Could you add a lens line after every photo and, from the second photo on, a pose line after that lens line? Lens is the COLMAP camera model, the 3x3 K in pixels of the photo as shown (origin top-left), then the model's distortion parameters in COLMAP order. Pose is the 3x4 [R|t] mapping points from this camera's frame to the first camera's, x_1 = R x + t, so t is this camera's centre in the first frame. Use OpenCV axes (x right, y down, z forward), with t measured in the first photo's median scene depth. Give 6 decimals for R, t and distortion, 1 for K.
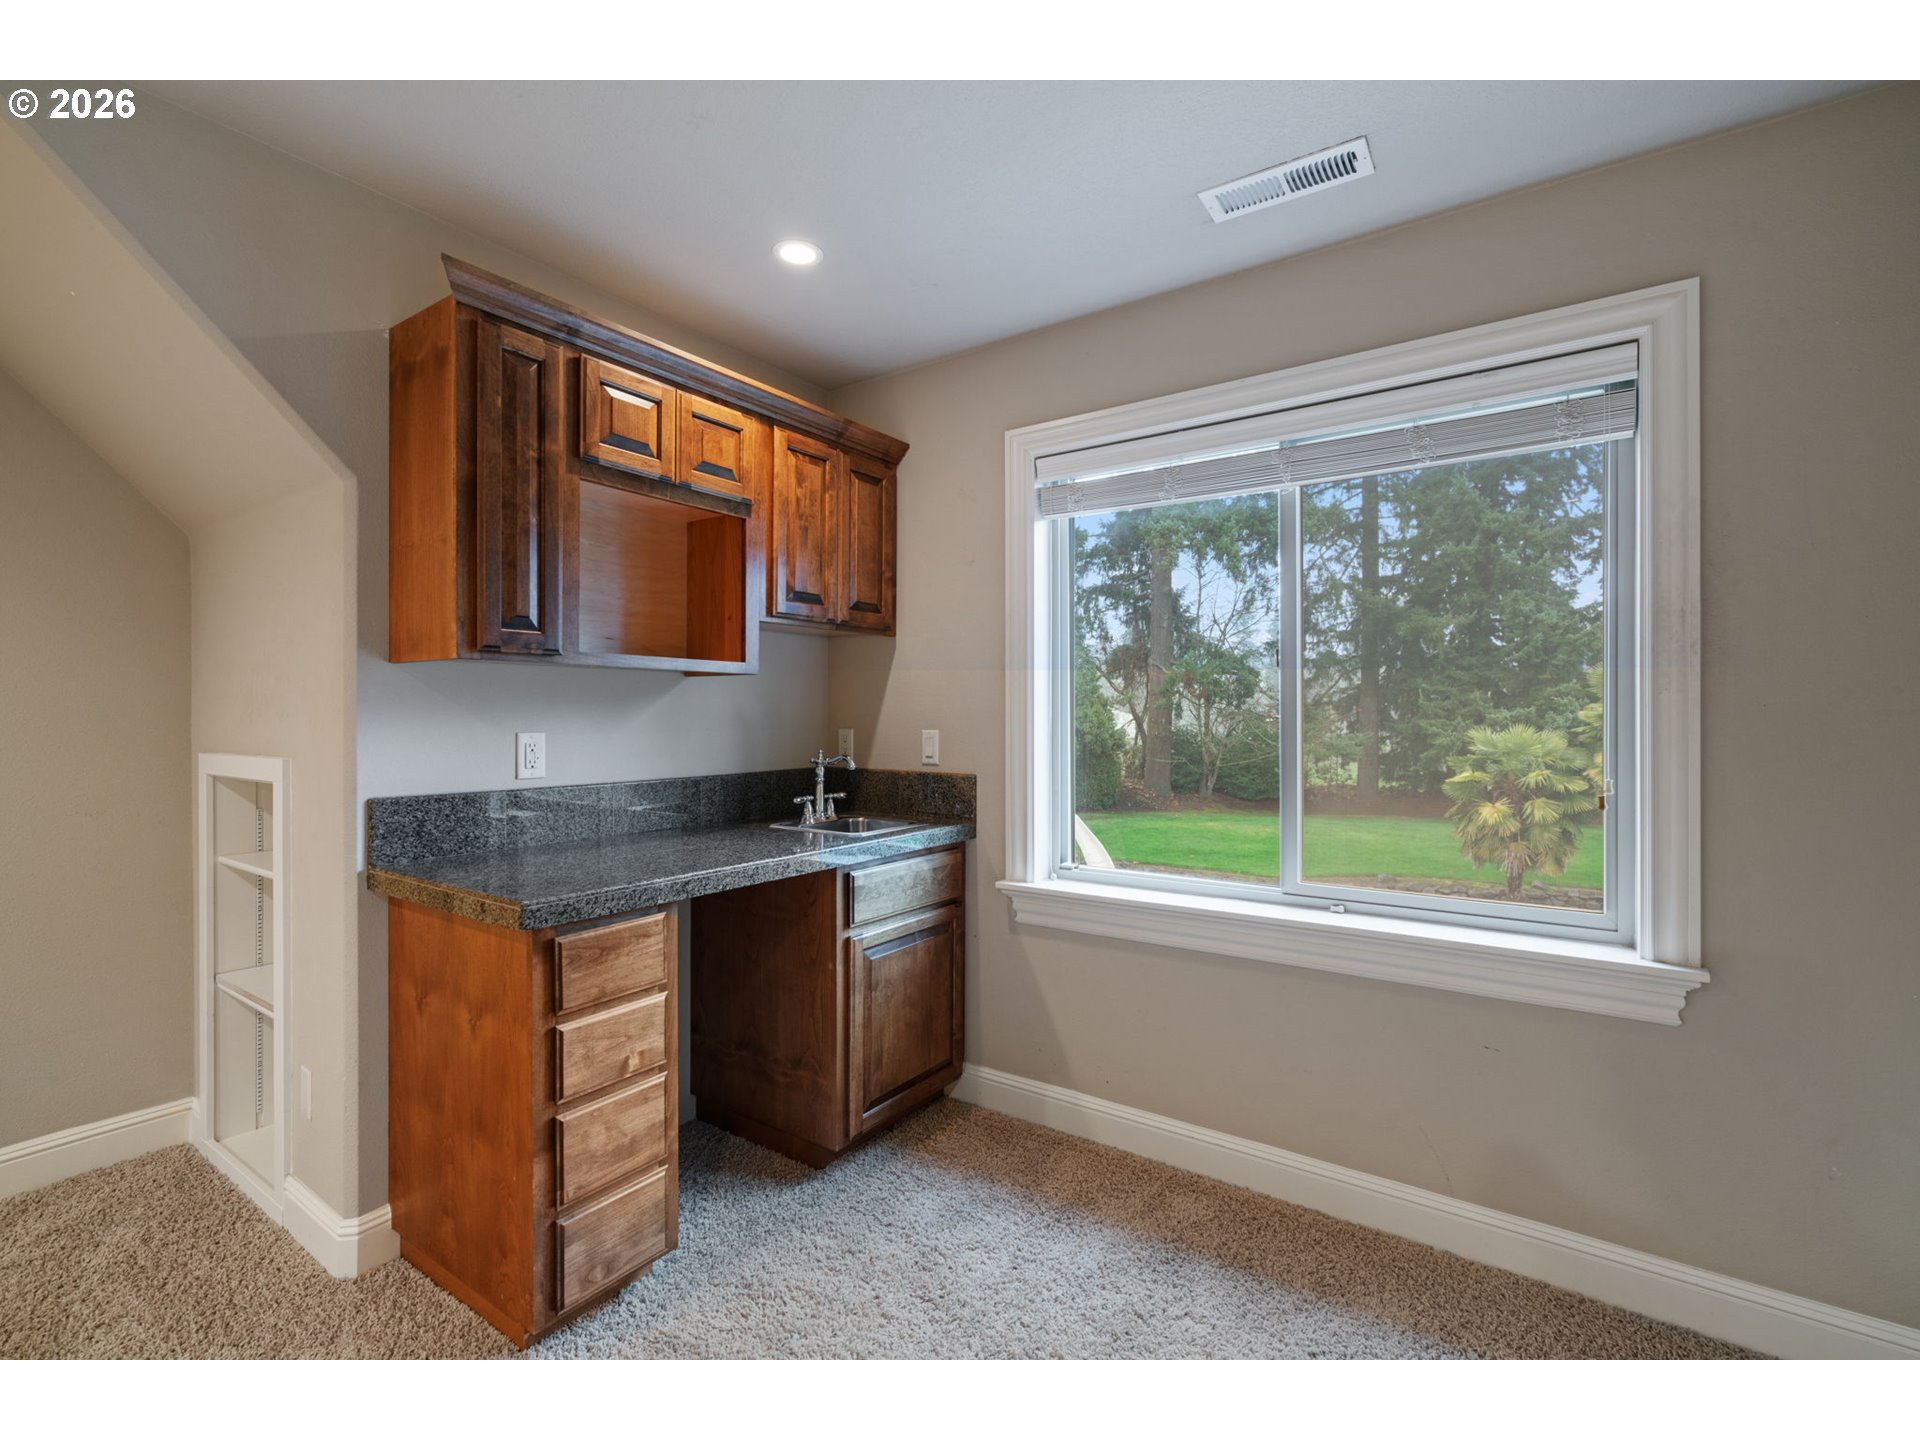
lens RADIAL K [[857.9, 0, 952.2], [0, 857.9, 718.5], [0, 0, 1]] dist [-0.012773, 0.000506]
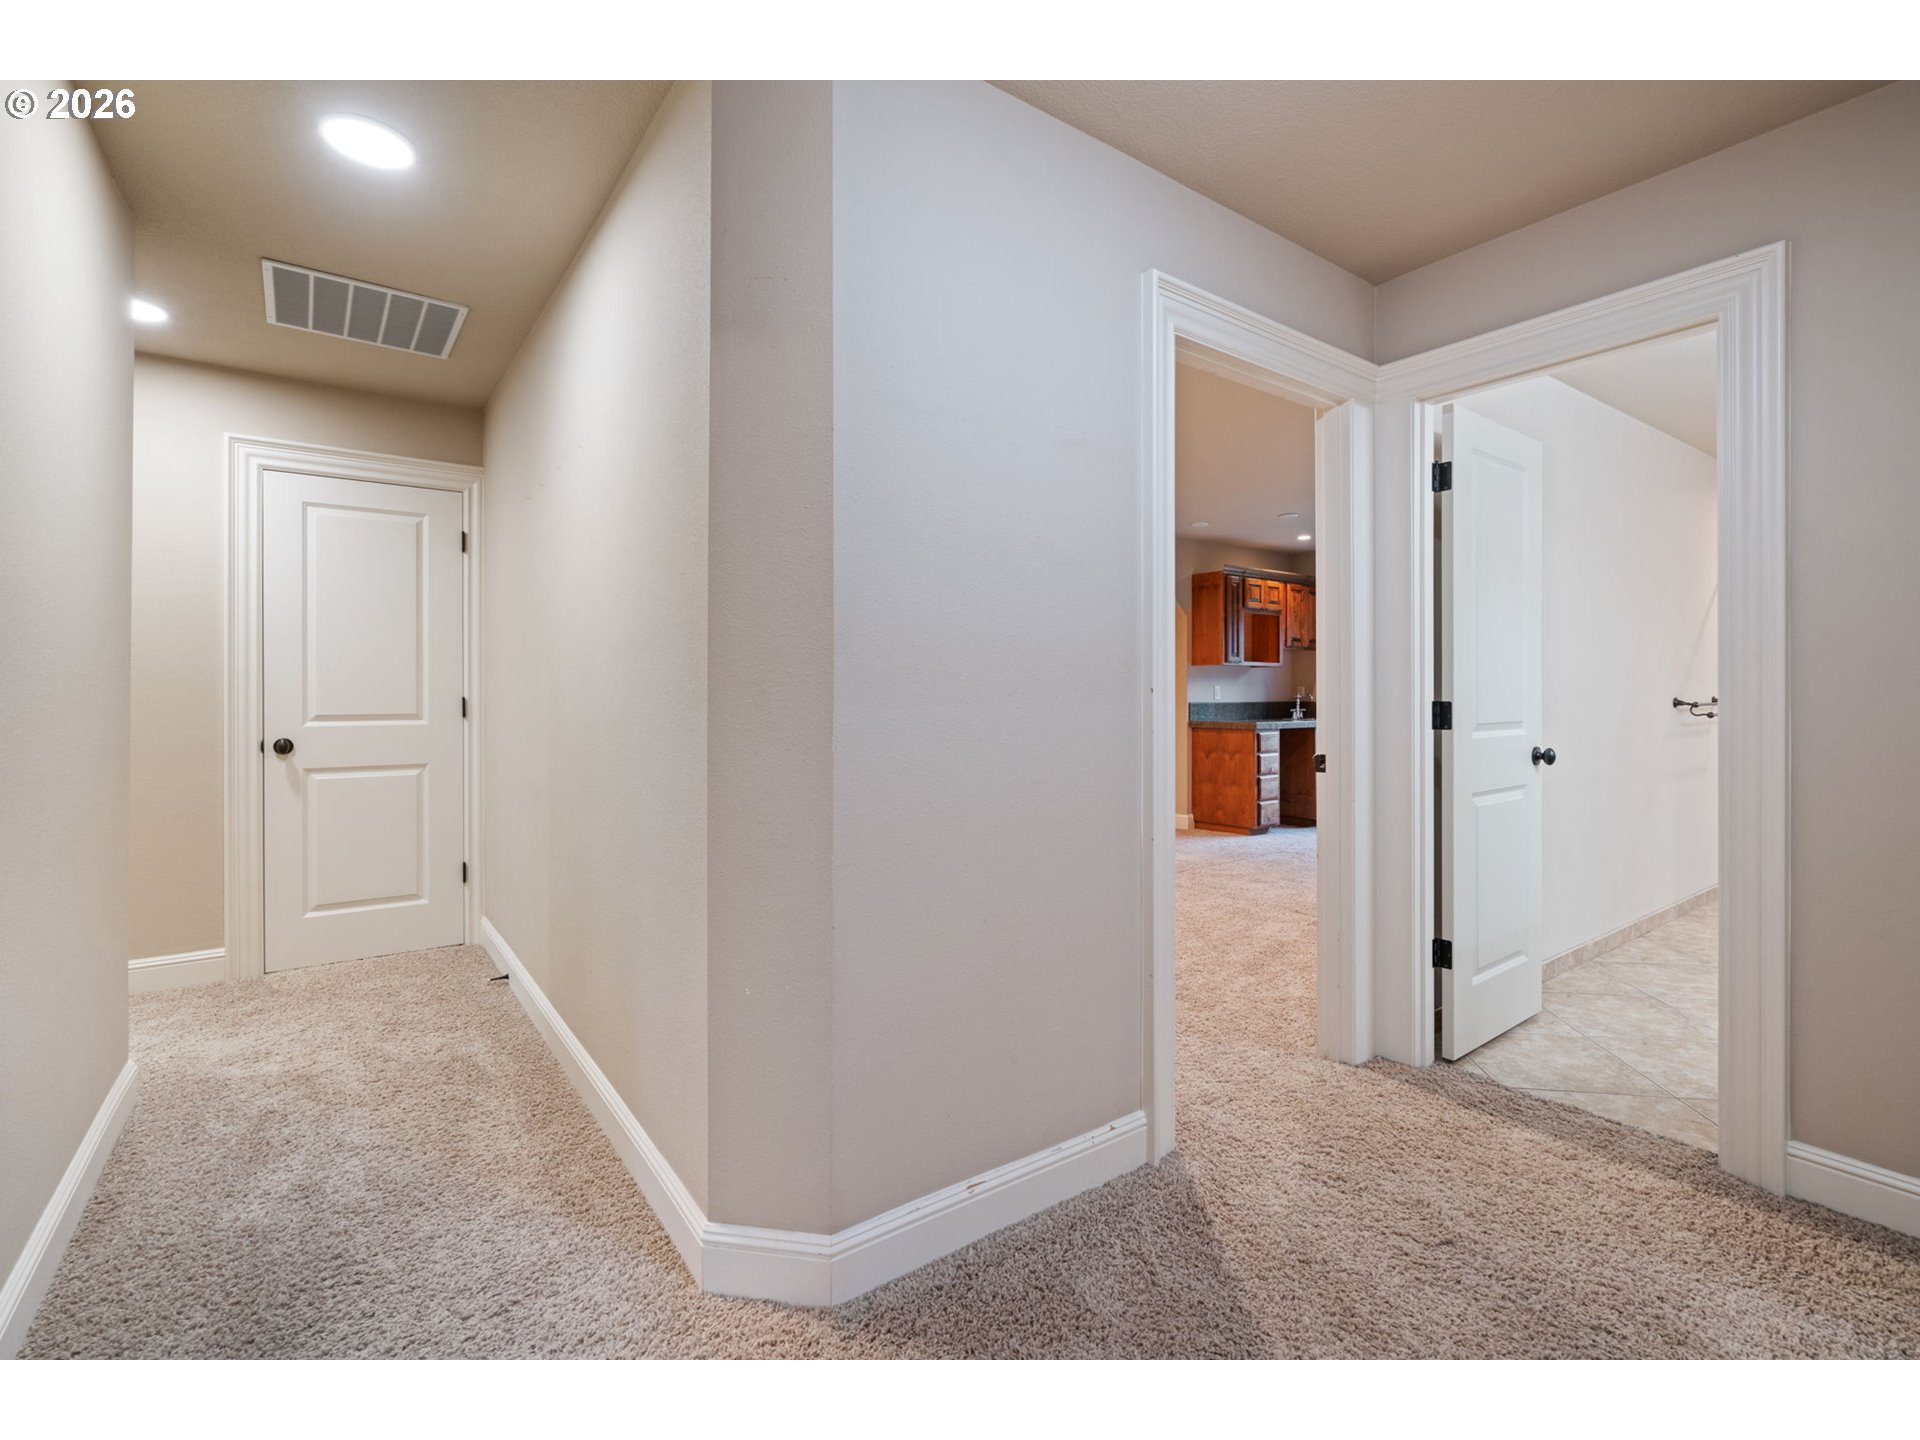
lens RADIAL K [[869.5, 0, 958.7], [0, 869.5, 694.5], [0, 0, 1]] dist [-0.000554, -0.000087]
pose [[0.949267, -0.003610, -0.314450, -0.331837], [0.001675, 0.999978, -0.006426, 0.061617], [0.314466, 0.005574, 0.949252, -2.165041]]
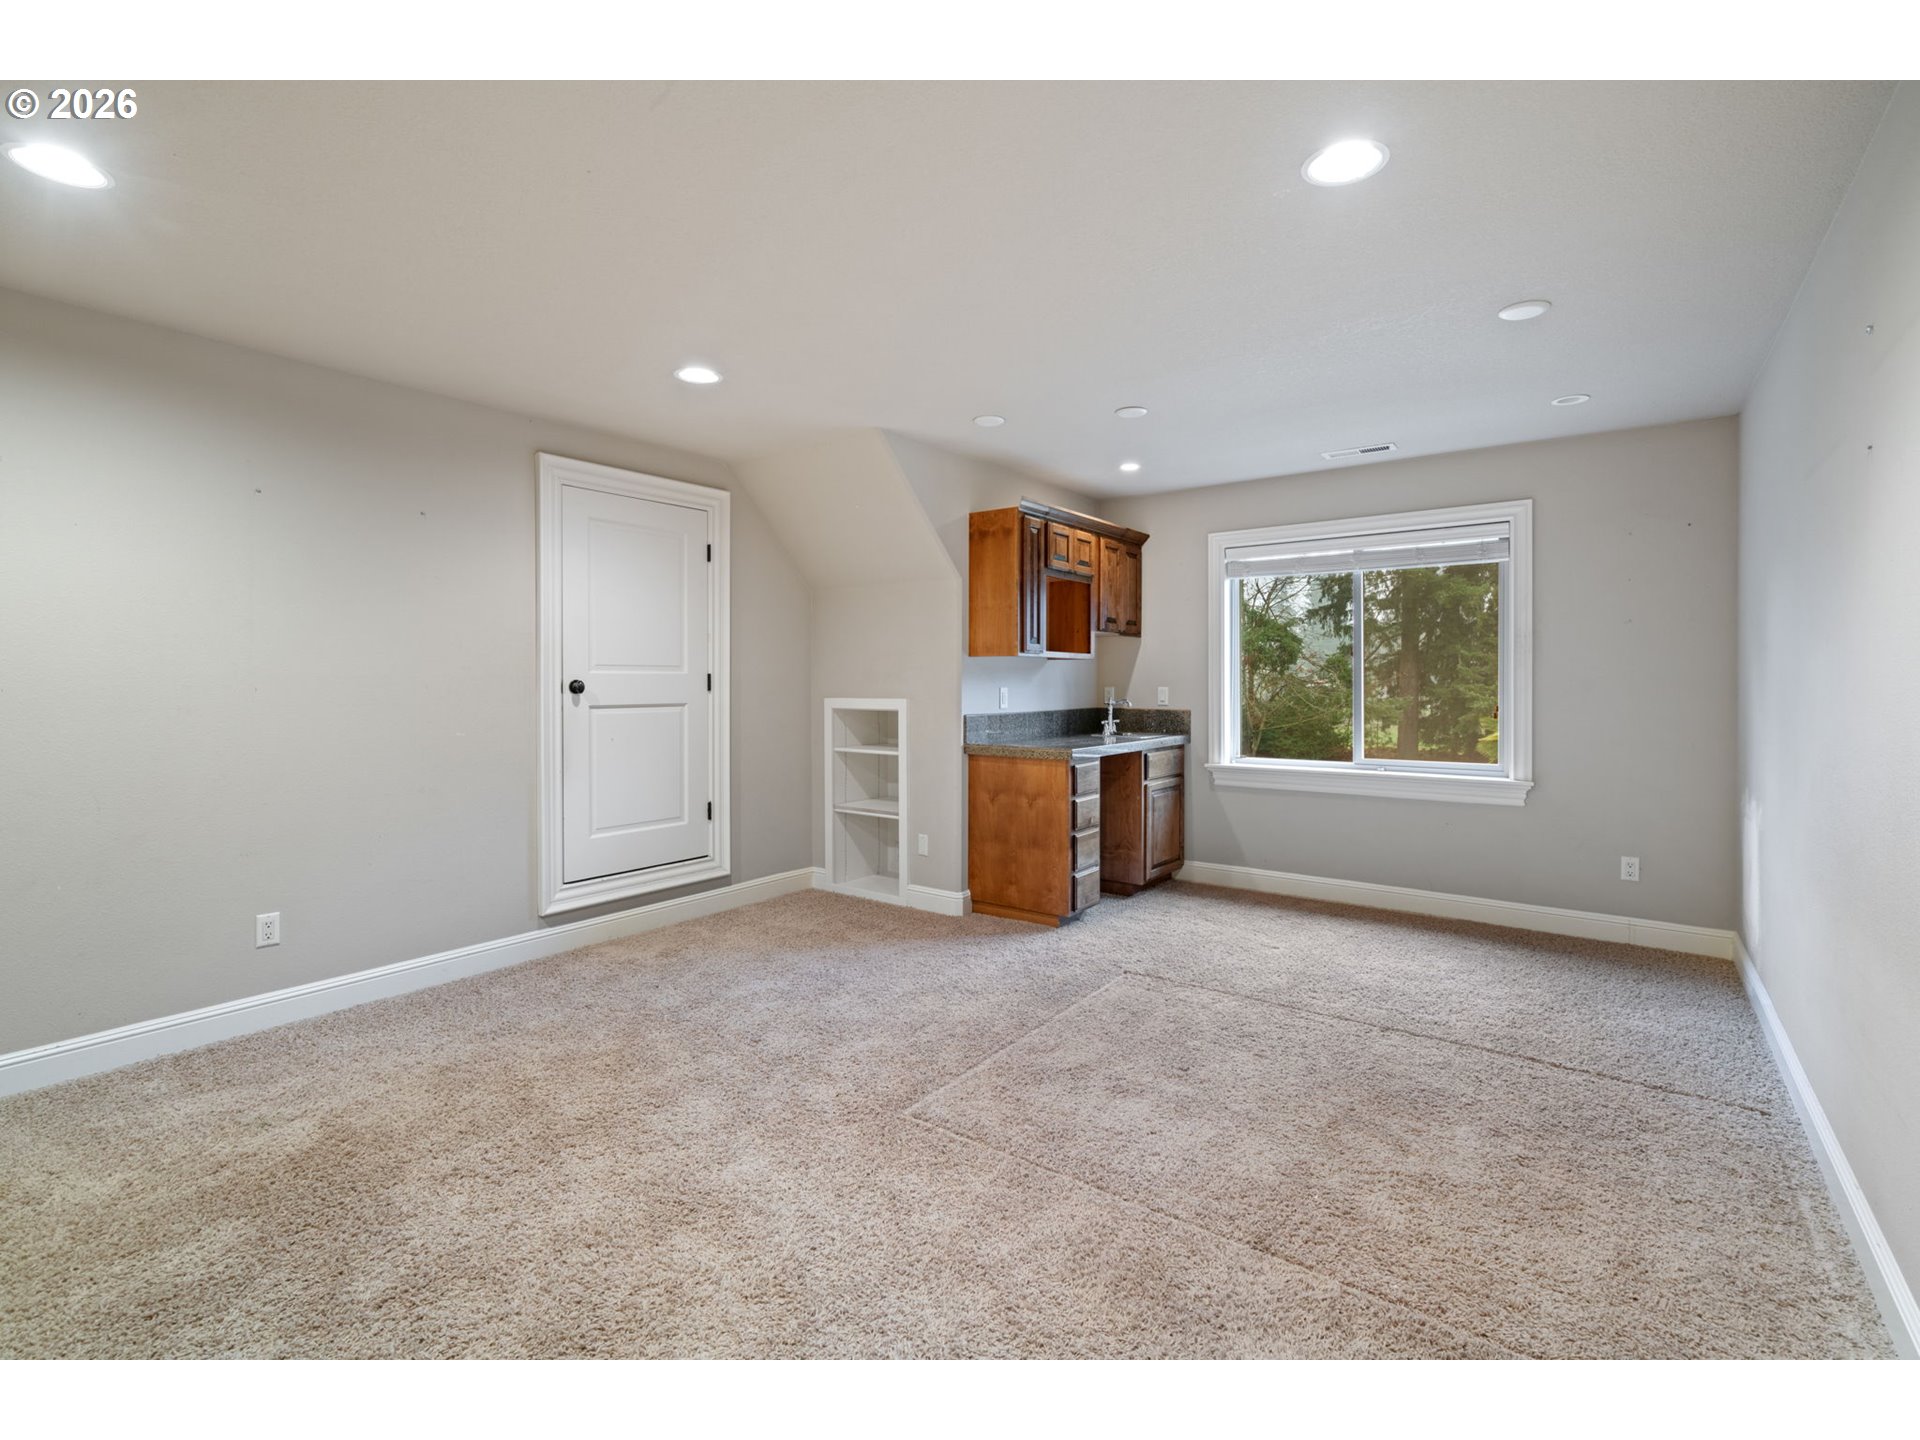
lens RADIAL K [[875.2, 0, 958.3], [0, 875.2, 686.7], [0, 0, 1]] dist [-0.000144, 0.000119]
pose [[0.999717, -0.000992, -0.023752, -0.479600], [0.001055, 0.999996, 0.002655, 0.007865], [0.023750, -0.002679, 0.999714, -1.050507]]
